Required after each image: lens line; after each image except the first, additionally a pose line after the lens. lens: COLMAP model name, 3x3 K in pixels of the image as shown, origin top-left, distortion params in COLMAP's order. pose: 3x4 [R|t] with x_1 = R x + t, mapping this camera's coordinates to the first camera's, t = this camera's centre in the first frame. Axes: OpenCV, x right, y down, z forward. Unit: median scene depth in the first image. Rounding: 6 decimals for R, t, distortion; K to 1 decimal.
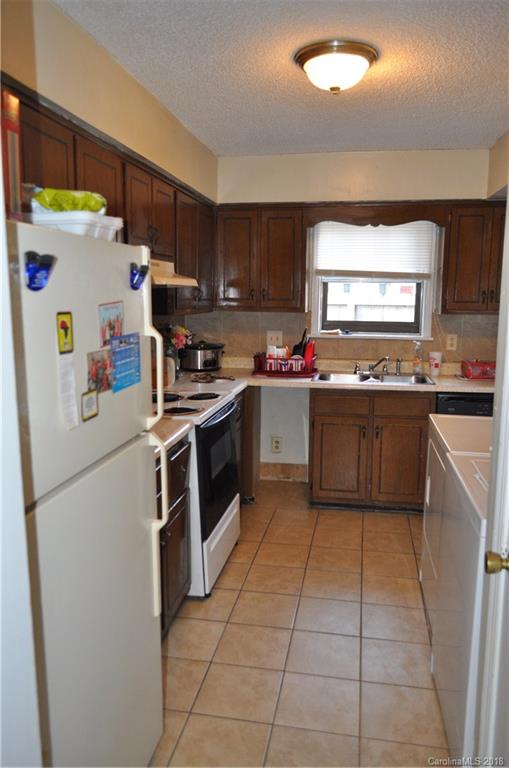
lens RADIAL K [[588.2, 0, 253.6], [0, 588.2, 381.6], [0, 0, 1]] dist [-0.000606, -0.000133]
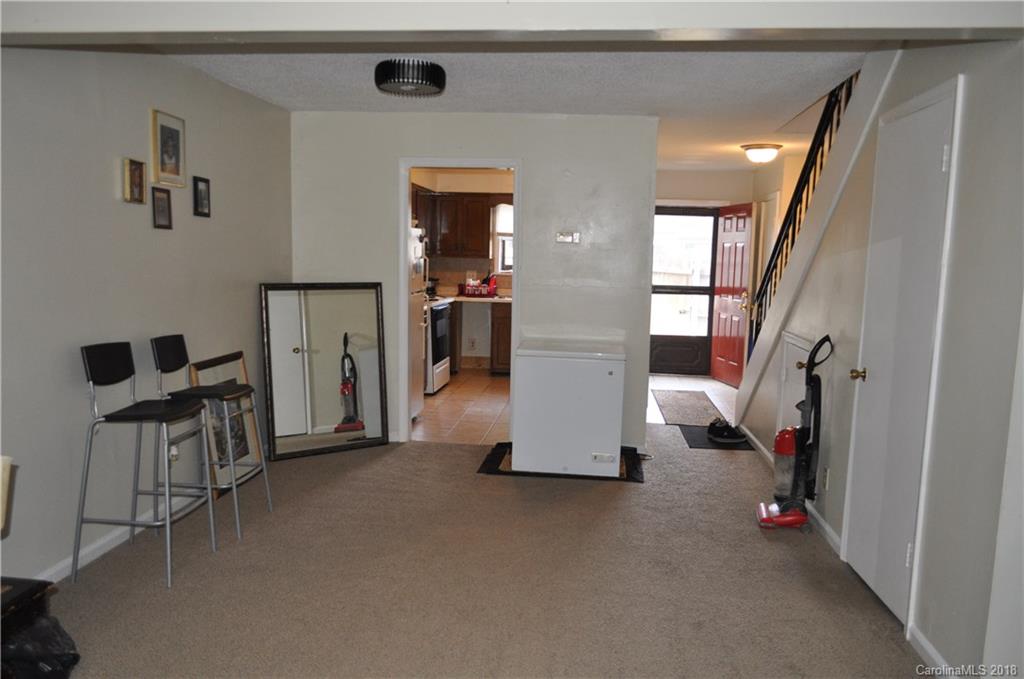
lens RADIAL K [[784.2, 0, 511.8], [0, 784.2, 341.6], [0, 0, 1]] dist [-0.000606, -0.000133]
pose [[0.997453, 0.009650, 0.070666, -0.003750], [-0.007491, 0.999499, -0.030759, 0.177851], [-0.070927, 0.030151, 0.997026, -1.158323]]
